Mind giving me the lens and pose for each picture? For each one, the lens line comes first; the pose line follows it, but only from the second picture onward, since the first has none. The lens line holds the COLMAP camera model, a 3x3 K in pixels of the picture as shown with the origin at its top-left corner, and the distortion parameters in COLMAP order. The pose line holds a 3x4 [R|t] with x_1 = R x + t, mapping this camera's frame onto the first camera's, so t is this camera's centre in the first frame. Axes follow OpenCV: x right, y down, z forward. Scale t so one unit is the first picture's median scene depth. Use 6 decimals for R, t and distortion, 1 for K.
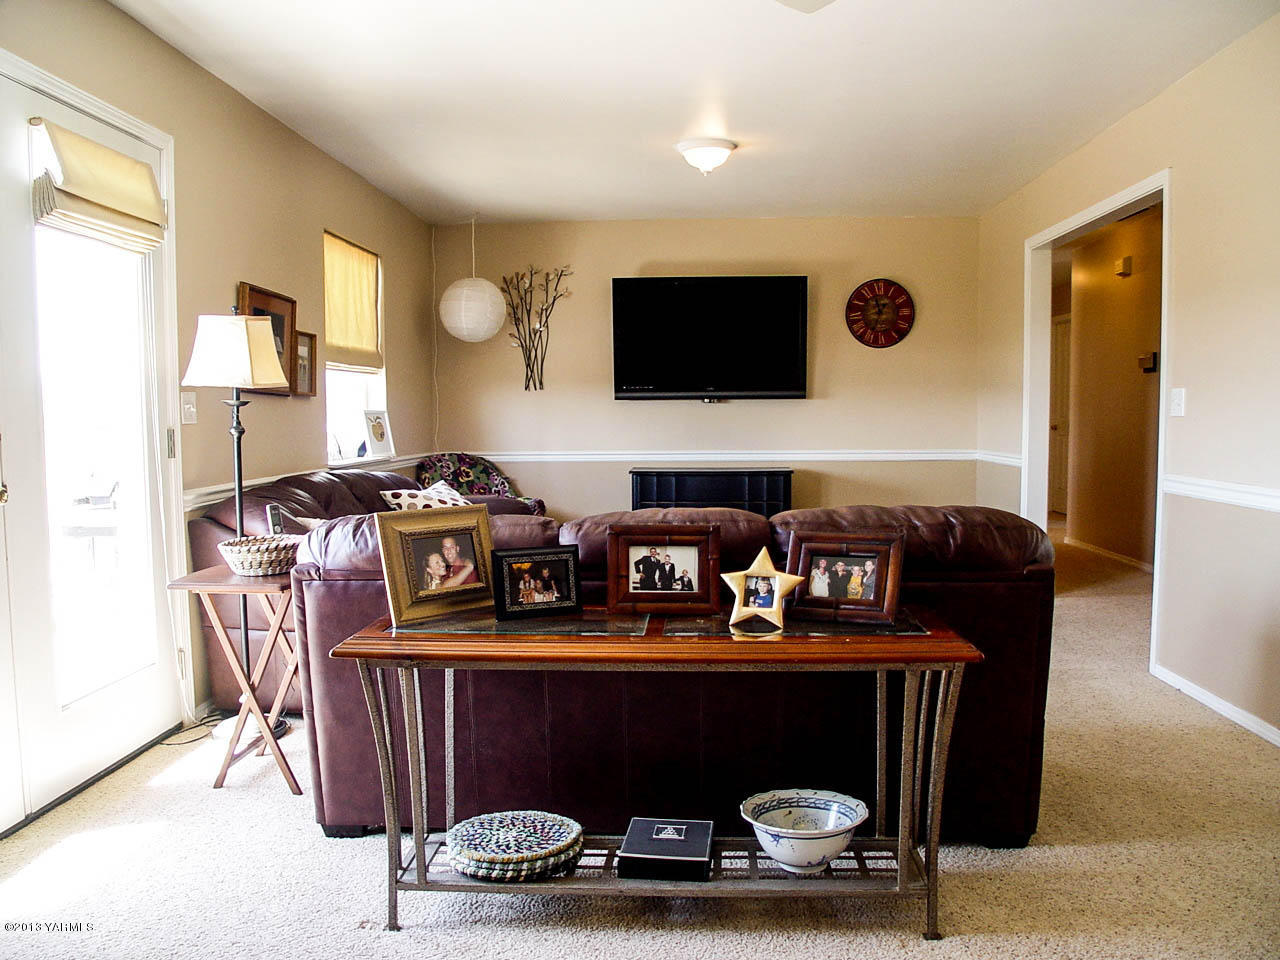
lens RADIAL K [[1127.6, 0, 640.0], [0, 1127.6, 480.0], [0, 0, 1]] dist [-0.136889, 0.084894]
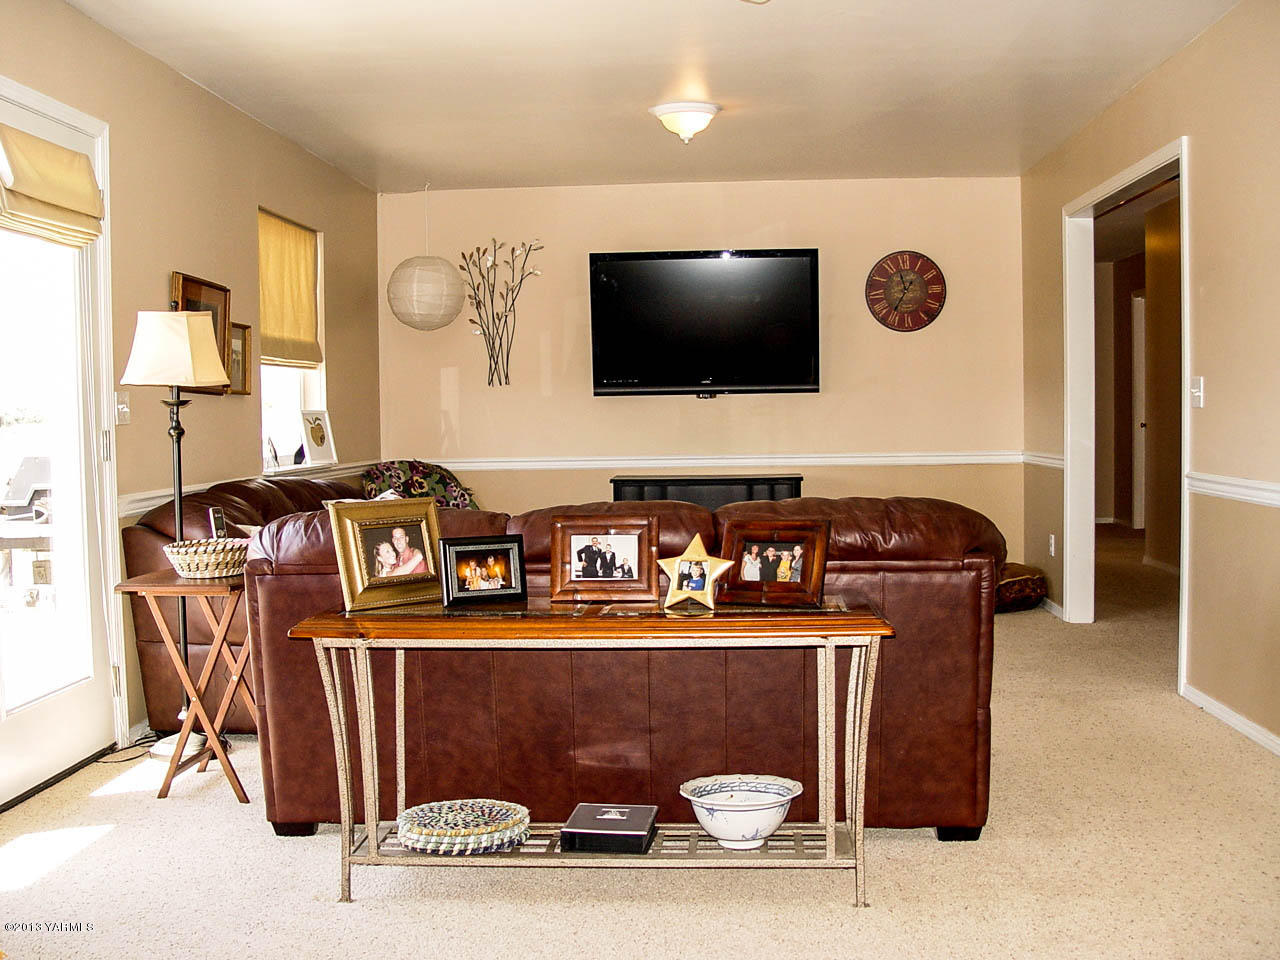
lens RADIAL K [[1622.0, 0, 640.0], [0, 1622.0, 480.0], [0, 0, 1]] dist [-0.212915, 0.367767]
pose [[0.999751, -0.007807, -0.020885, 0.068265], [0.007387, 0.999770, -0.020130, 0.030476], [0.021037, 0.019971, 0.999579, -0.394433]]
